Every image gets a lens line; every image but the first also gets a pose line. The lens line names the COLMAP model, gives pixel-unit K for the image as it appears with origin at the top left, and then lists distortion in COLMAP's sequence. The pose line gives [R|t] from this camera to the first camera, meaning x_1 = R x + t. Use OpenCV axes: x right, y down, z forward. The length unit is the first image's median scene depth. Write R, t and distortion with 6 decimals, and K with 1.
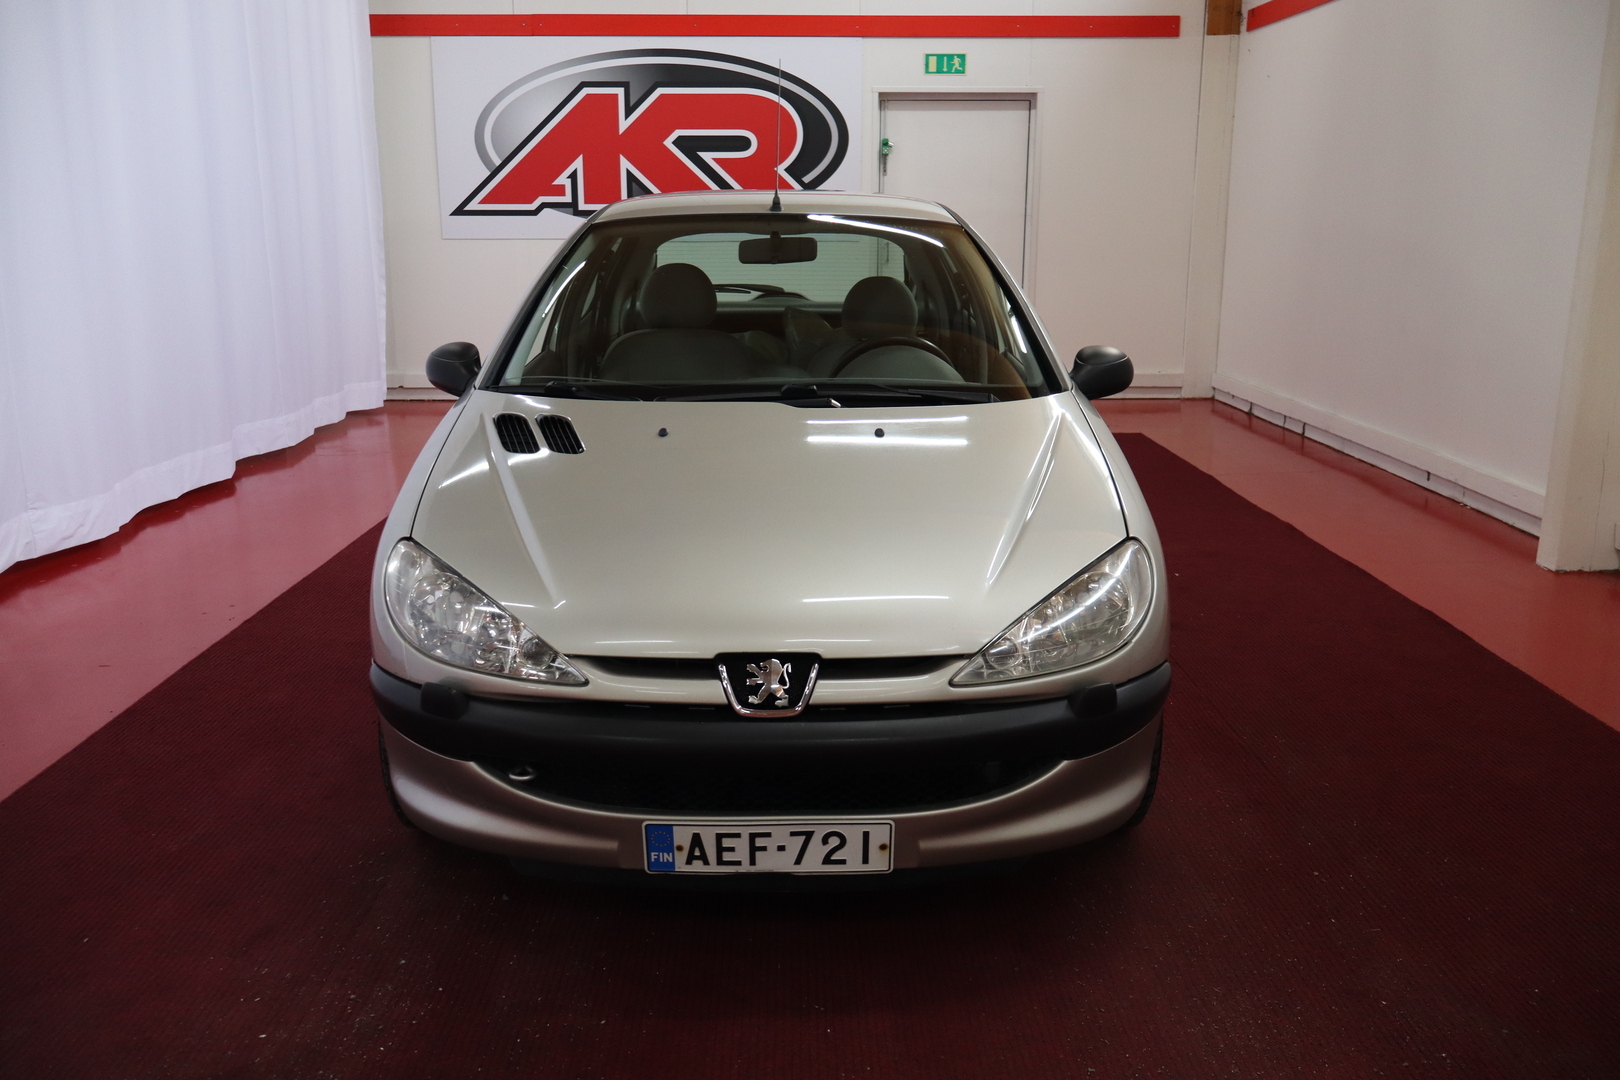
lens RADIAL K [[1335.2, 0, 800.9], [0, 1335.2, 545.6], [0, 0, 1]] dist [0.010679, 0.003144]
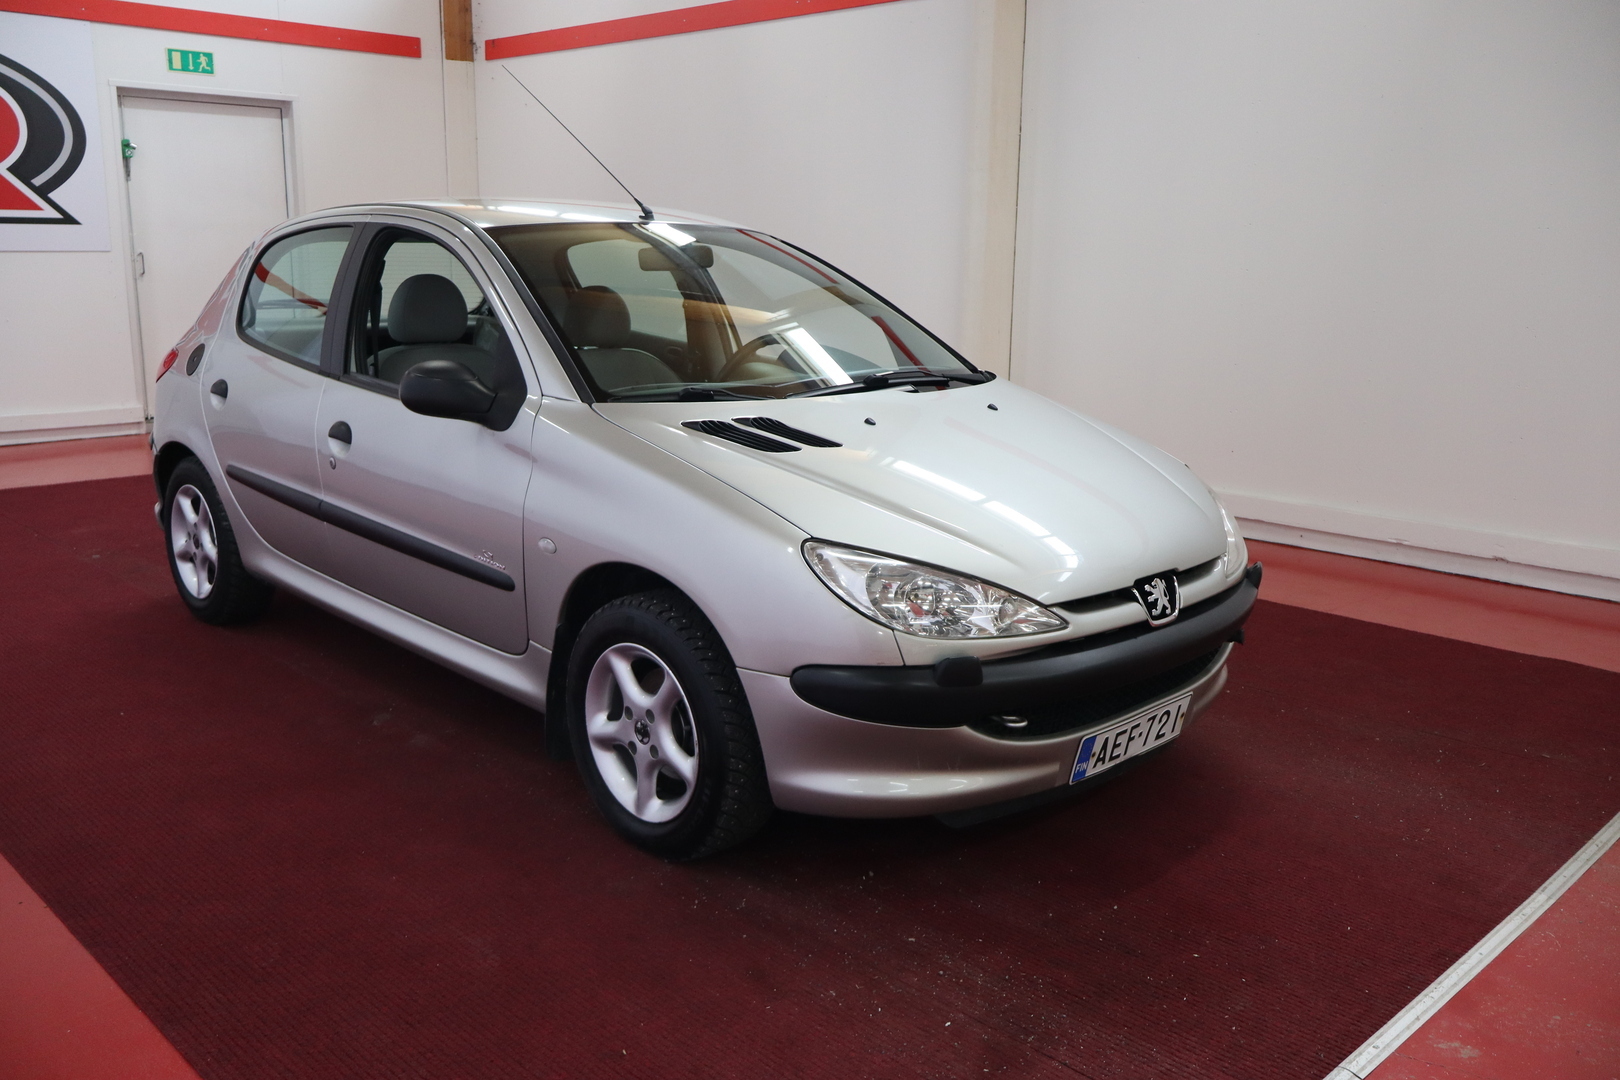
lens RADIAL K [[1335.2, 0, 808.1], [0, 1335.2, 537.1], [0, 0, 1]] dist [0.010679, 0.003144]
pose [[0.727230, -0.143159, 0.671299, -0.246881], [0.155535, 0.986938, 0.041977, -0.012738], [-0.668540, 0.073884, 0.739997, 0.065358]]
